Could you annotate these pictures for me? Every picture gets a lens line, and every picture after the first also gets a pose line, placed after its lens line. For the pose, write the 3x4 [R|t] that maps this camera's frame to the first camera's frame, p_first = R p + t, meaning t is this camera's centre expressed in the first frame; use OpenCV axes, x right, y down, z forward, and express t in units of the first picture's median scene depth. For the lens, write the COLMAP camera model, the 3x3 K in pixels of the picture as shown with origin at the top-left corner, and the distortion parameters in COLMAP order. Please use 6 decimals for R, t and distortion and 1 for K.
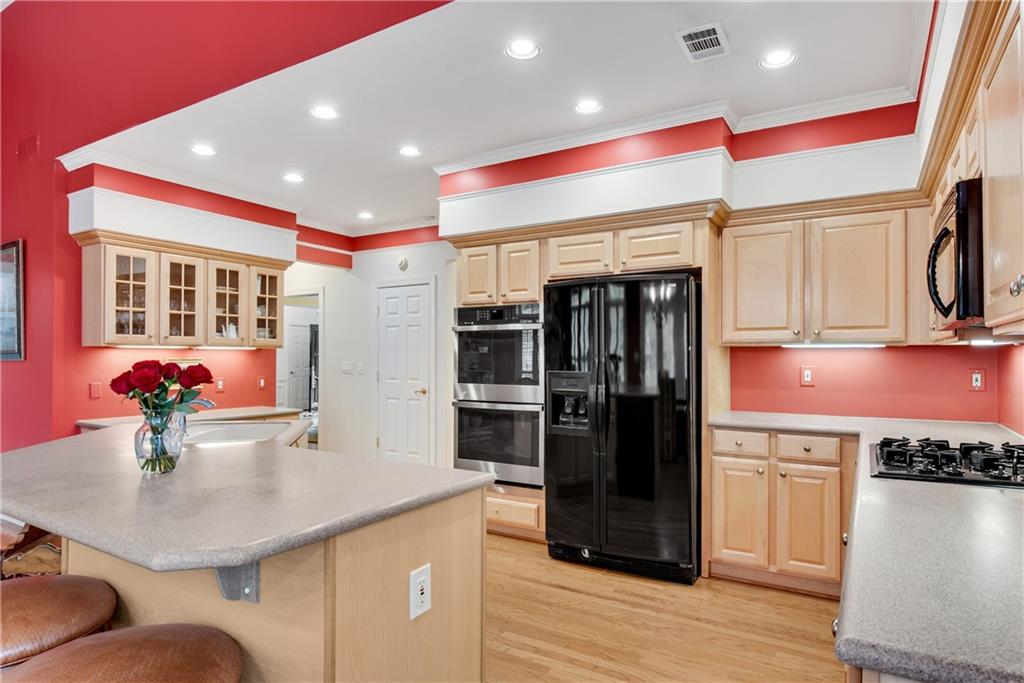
lens RADIAL K [[593.6, 0, 508.2], [0, 593.6, 351.2], [0, 0, 1]] dist [-0.000055, -0.000498]
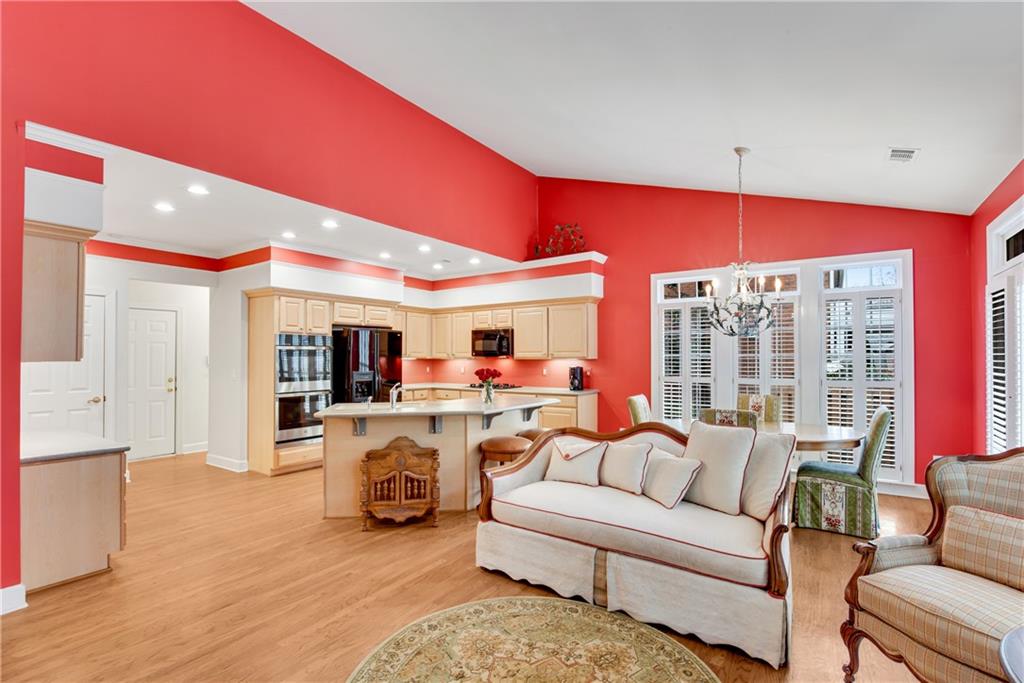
lens RADIAL K [[481.4, 0, 506.1], [0, 481.4, 349.0], [0, 0, 1]] dist [-0.010021, -0.000461]
pose [[0.064963, 0.015513, 0.997767, -1.315892], [-0.005790, 0.999868, -0.015169, -0.018035], [-0.997871, -0.004792, 0.065044, 0.320058]]
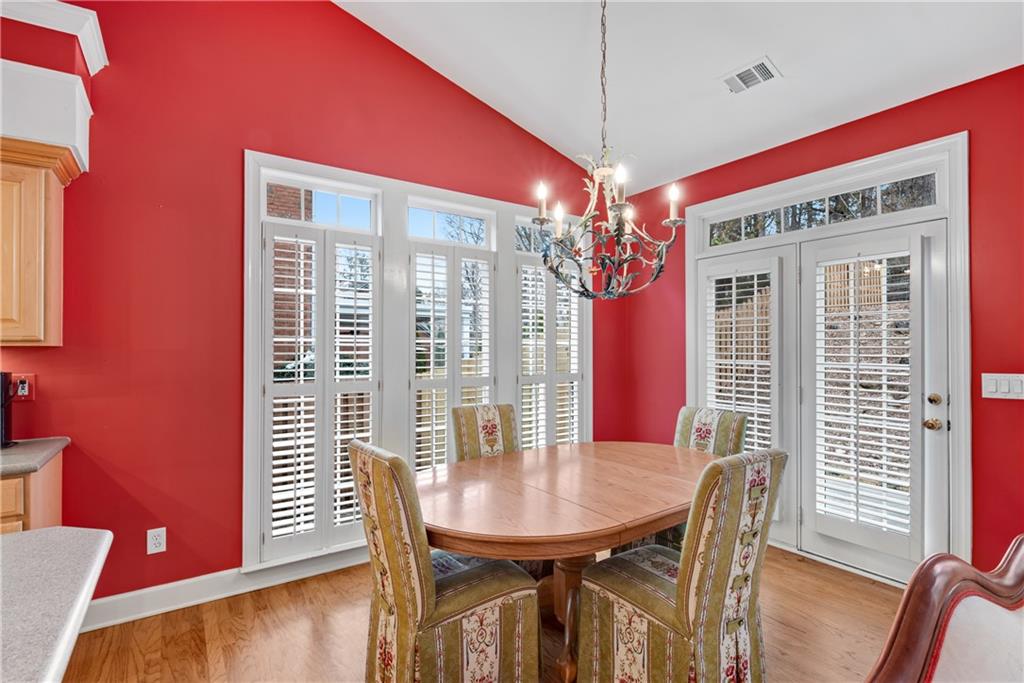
lens RADIAL K [[495.7, 0, 504.8], [0, 495.7, 343.1], [0, 0, 1]] dist [-0.000255, -0.001495]
pose [[-0.908818, 0.007399, 0.417128, -0.437299], [-0.000365, 0.999828, -0.018530, -0.005204], [-0.417193, -0.016993, -0.908659, 0.415857]]
